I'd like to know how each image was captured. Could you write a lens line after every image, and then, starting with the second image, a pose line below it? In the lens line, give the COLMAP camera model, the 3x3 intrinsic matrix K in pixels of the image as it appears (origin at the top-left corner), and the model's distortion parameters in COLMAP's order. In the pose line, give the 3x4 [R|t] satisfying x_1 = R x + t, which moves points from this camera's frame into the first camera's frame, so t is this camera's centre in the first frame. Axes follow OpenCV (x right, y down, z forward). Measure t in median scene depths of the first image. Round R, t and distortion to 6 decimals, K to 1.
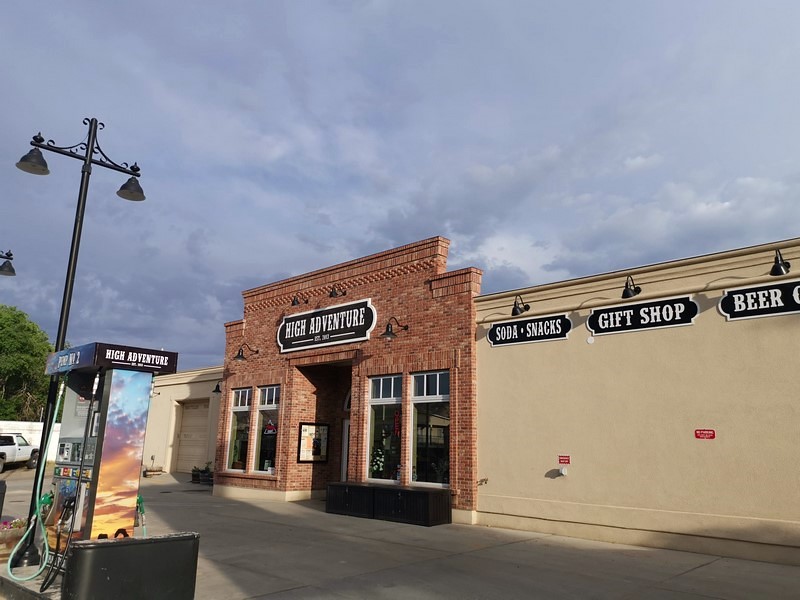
lens RADIAL K [[604.1, 0, 400.0], [0, 604.1, 300.0], [0, 0, 1]] dist [0.005304, -0.003630]
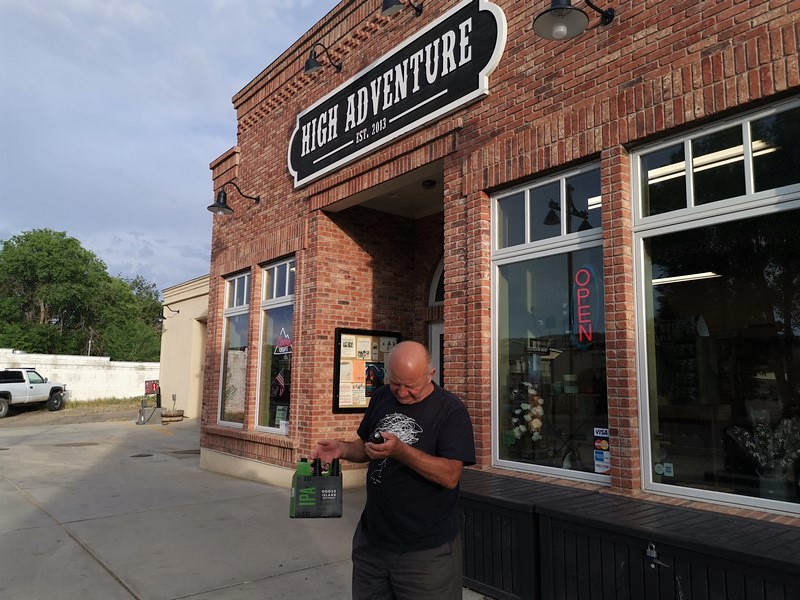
lens RADIAL K [[604.1, 0, 400.0], [0, 604.1, 300.0], [0, 0, 1]] dist [0.005304, -0.003630]
pose [[0.989300, -0.027838, -0.143218, -0.048911], [0.042450, 0.994081, 0.100005, 0.136211], [0.139586, -0.105015, 0.984626, 0.547952]]
